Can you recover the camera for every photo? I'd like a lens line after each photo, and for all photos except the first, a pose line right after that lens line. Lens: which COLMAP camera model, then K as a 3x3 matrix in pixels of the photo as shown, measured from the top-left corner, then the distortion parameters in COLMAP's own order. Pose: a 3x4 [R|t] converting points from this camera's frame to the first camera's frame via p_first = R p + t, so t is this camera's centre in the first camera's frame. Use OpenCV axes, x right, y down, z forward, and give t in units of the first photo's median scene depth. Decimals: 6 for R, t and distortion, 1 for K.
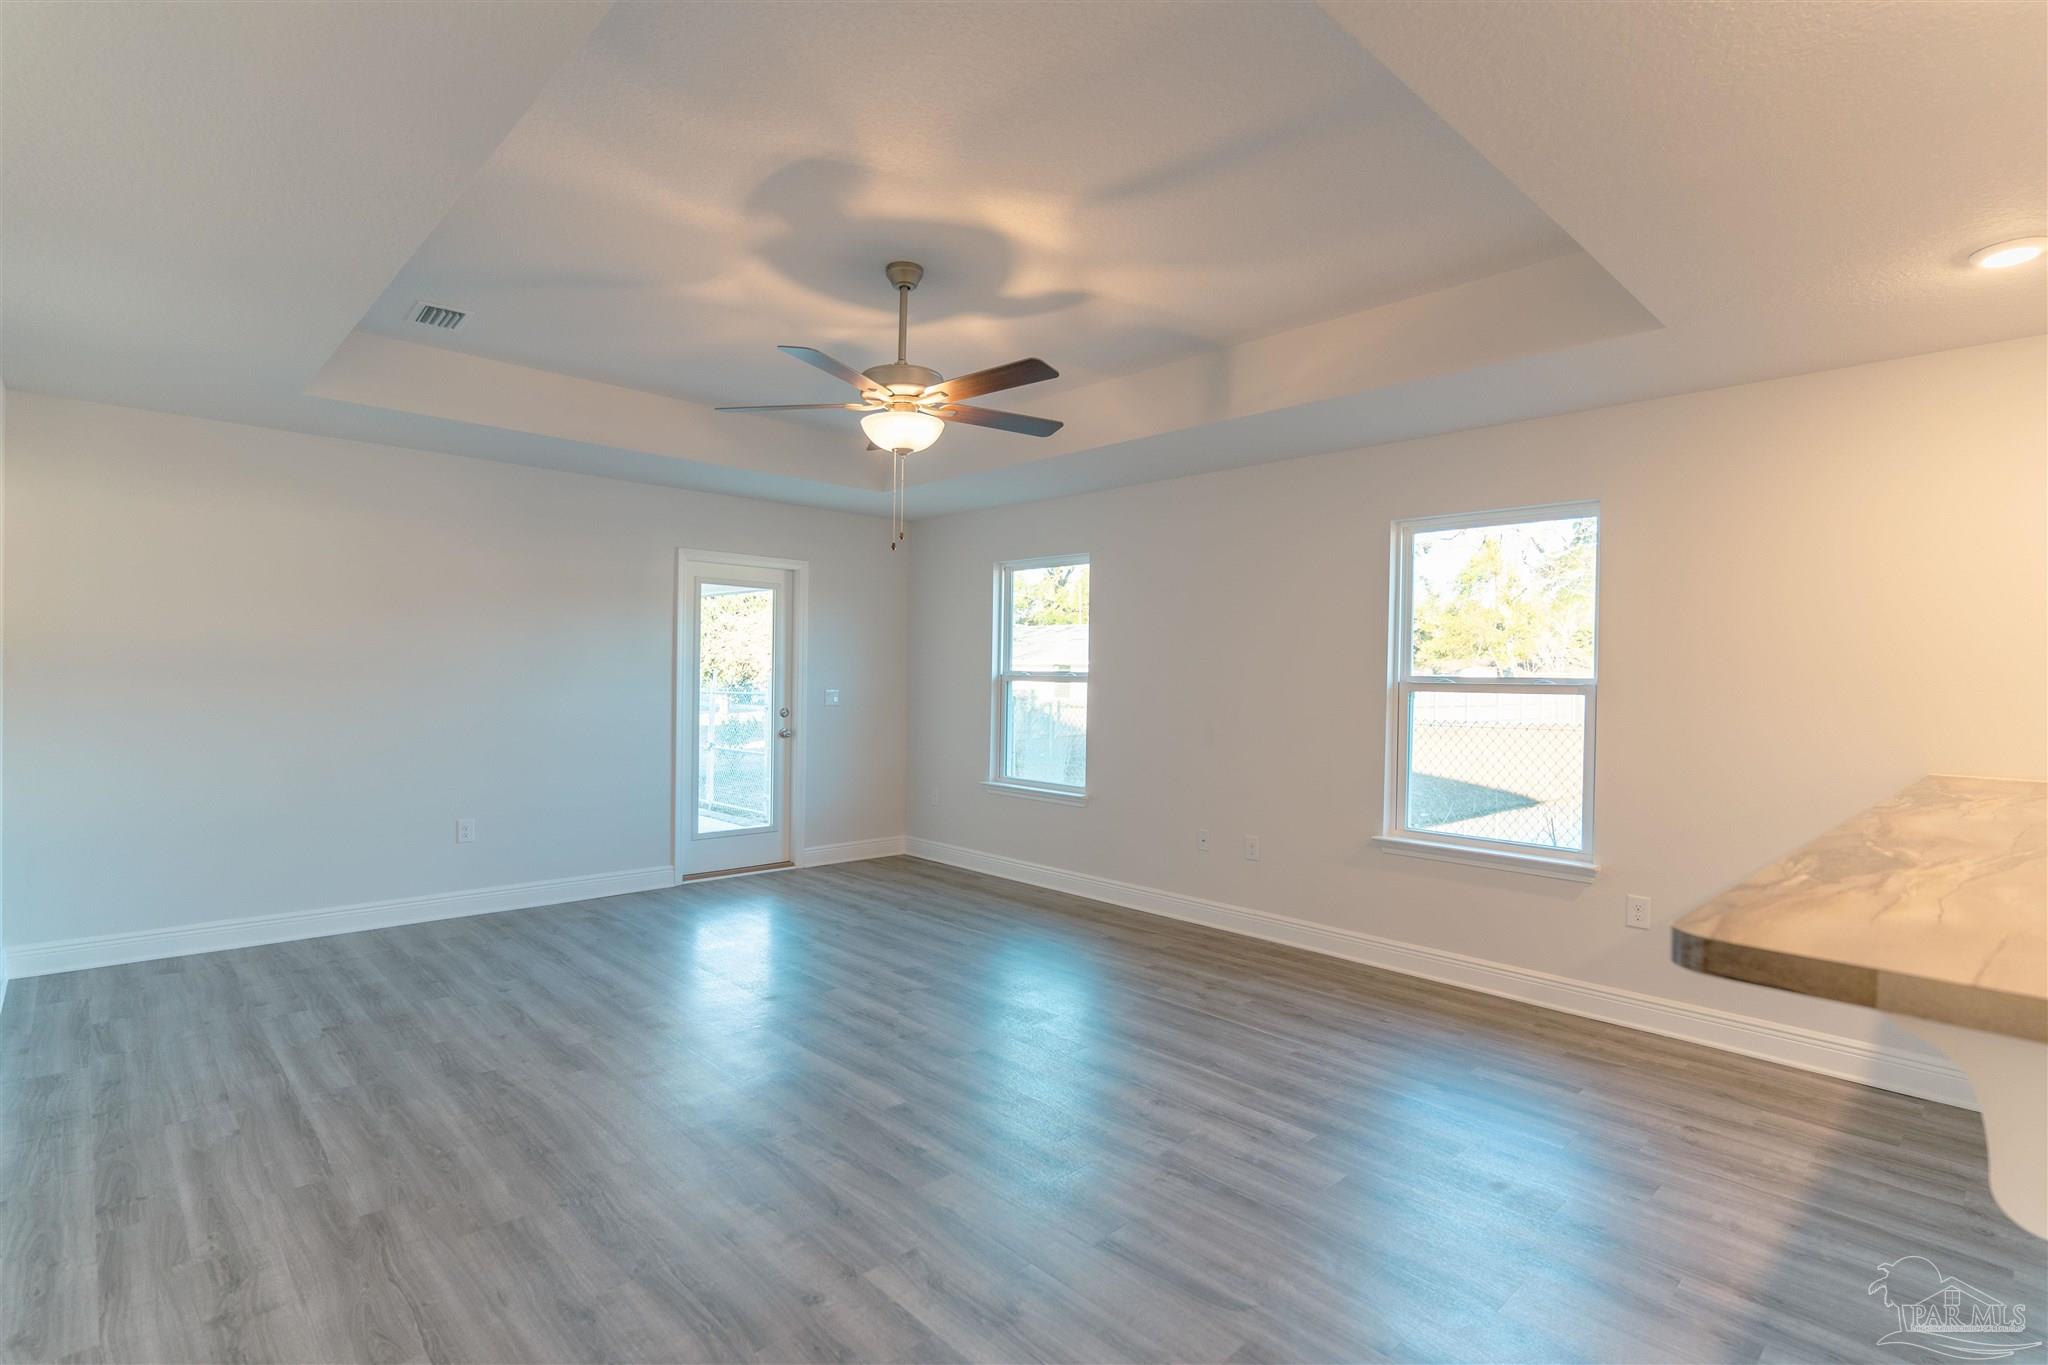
lens RADIAL K [[970.4, 0, 1024.0], [0, 970.4, 682.5], [0, 0, 1]] dist [-0.001648, -0.000389]
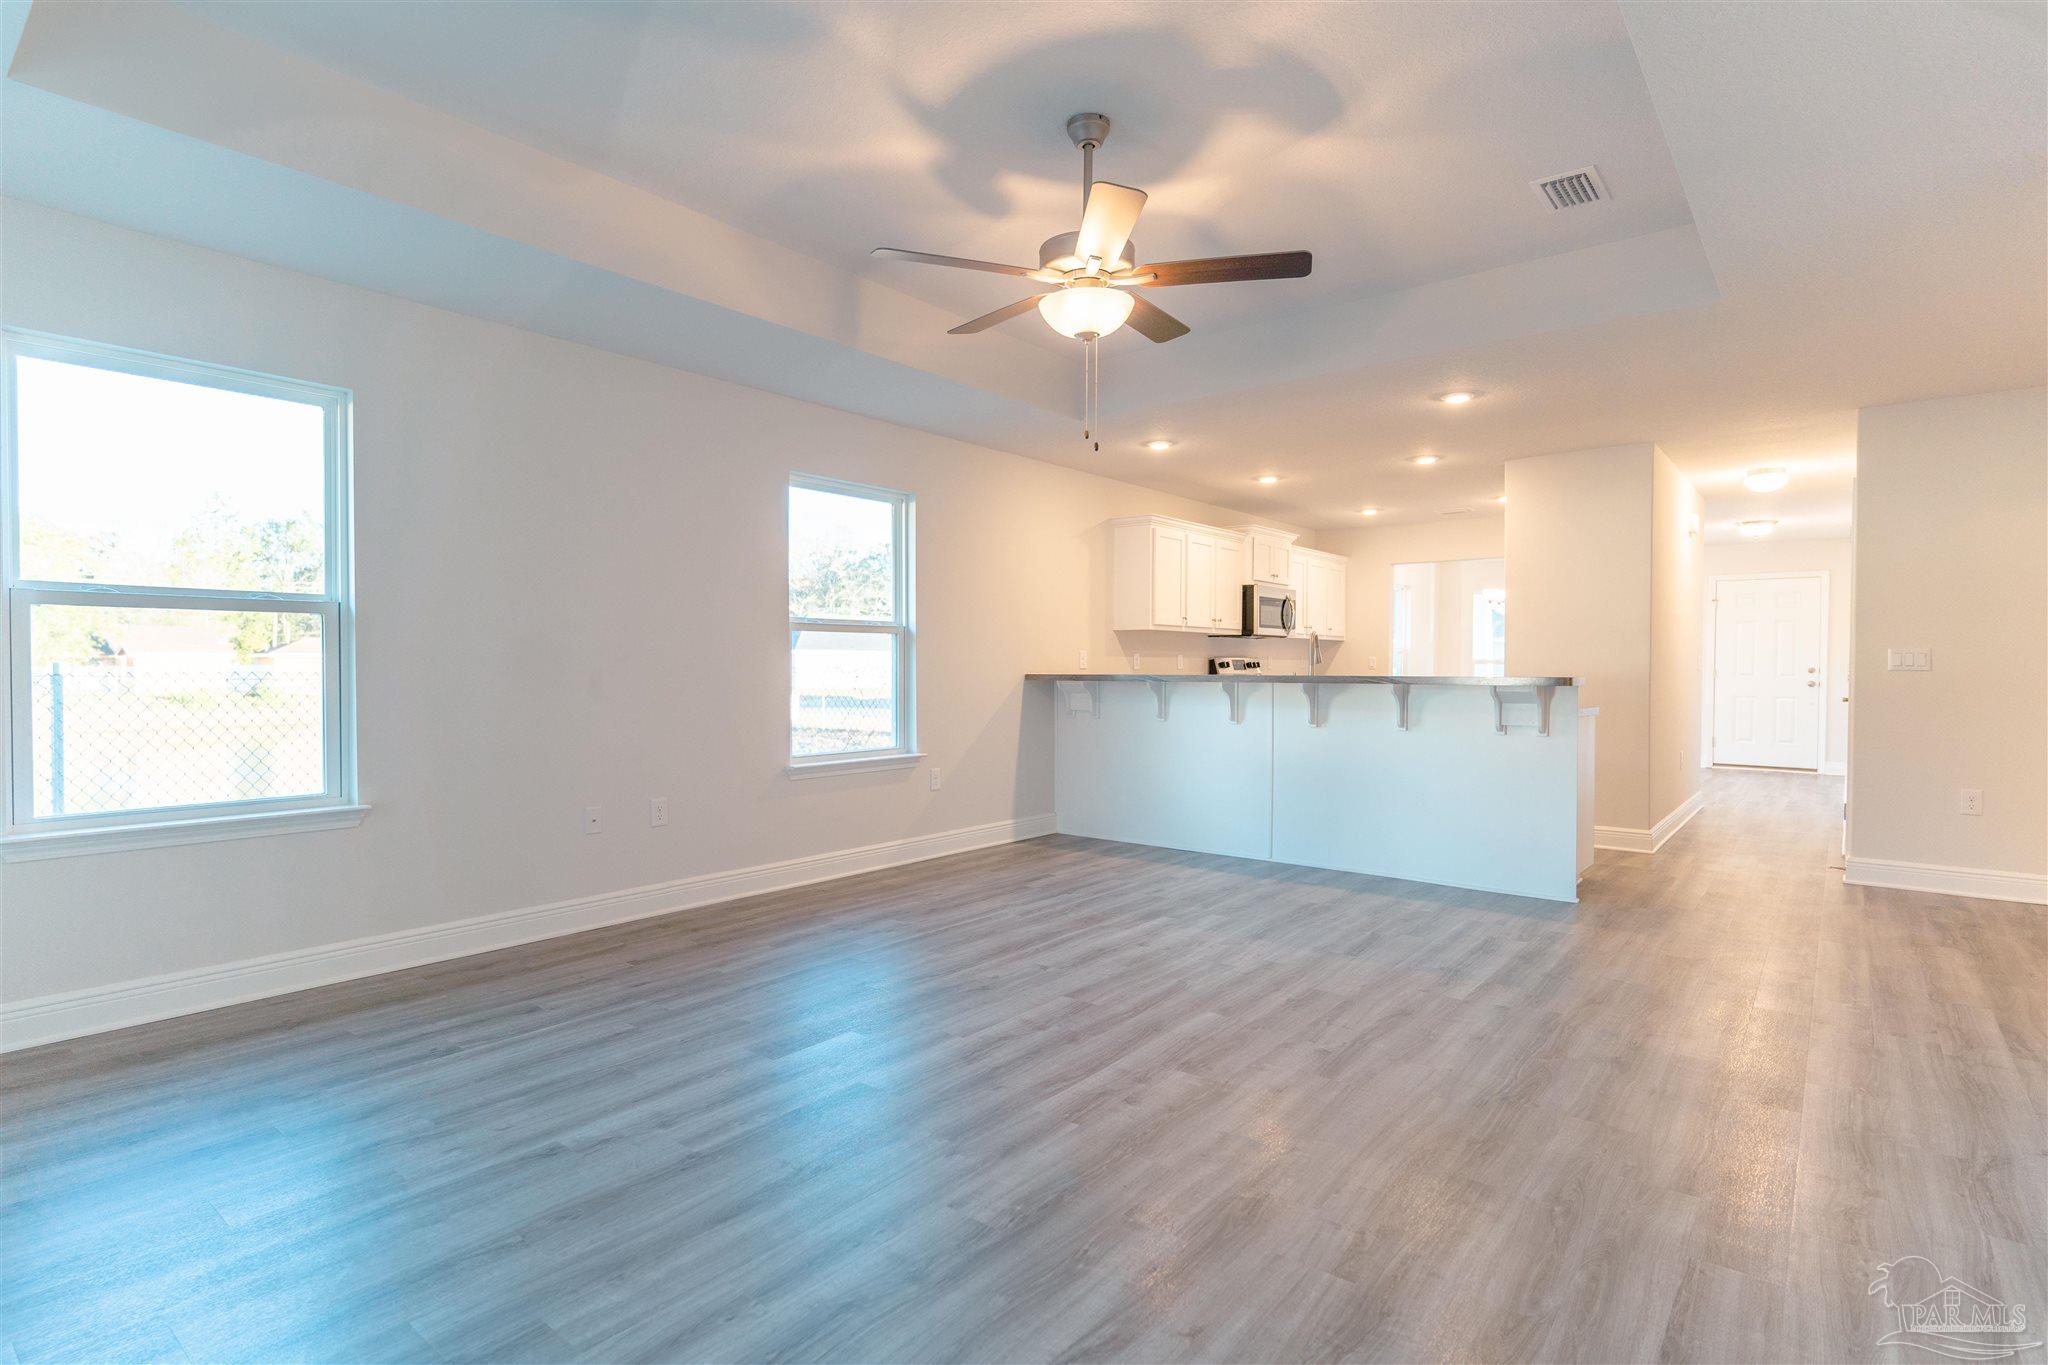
lens RADIAL K [[1020.8, 0, 1024.0], [0, 1020.8, 682.5], [0, 0, 1]] dist [0.001432, 0.000340]
pose [[-0.121208, -0.034673, 0.992021, -0.994790], [0.003275, 0.999370, 0.035330, 0.035906], [-0.992622, 0.007531, -0.121019, 1.128838]]
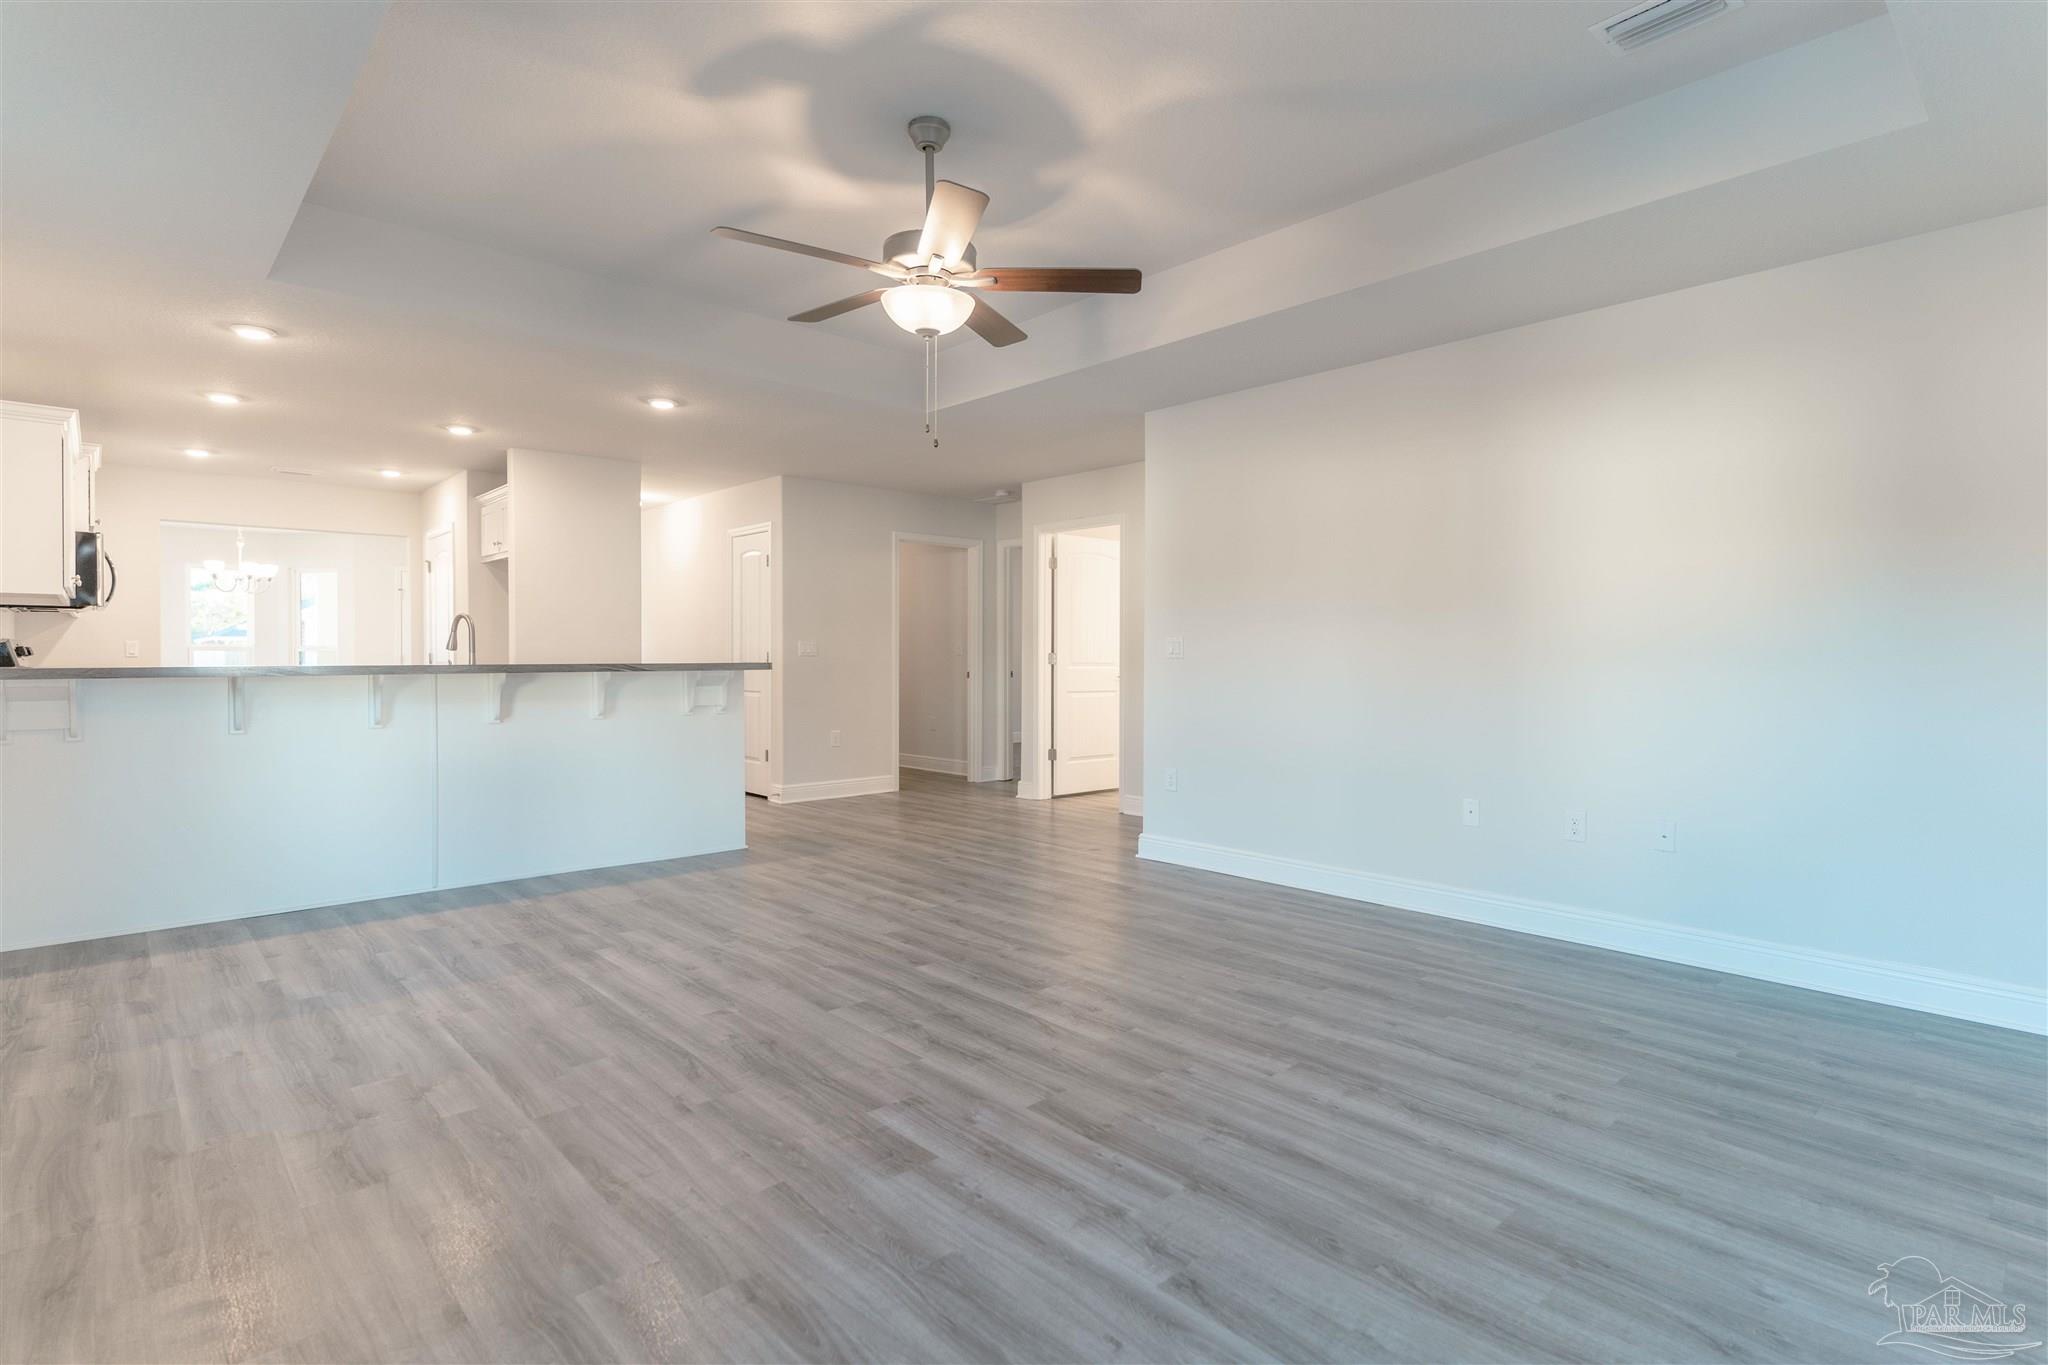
lens RADIAL K [[1006.2, 0, 1034.8], [0, 1006.2, 670.5], [0, 0, 1]] dist [0.002601, 0.000588]
pose [[-0.999734, -0.019151, 0.012881, -0.231923], [-0.018874, 0.999595, 0.021292, 0.045996], [-0.013283, 0.021043, -0.999690, 1.856918]]
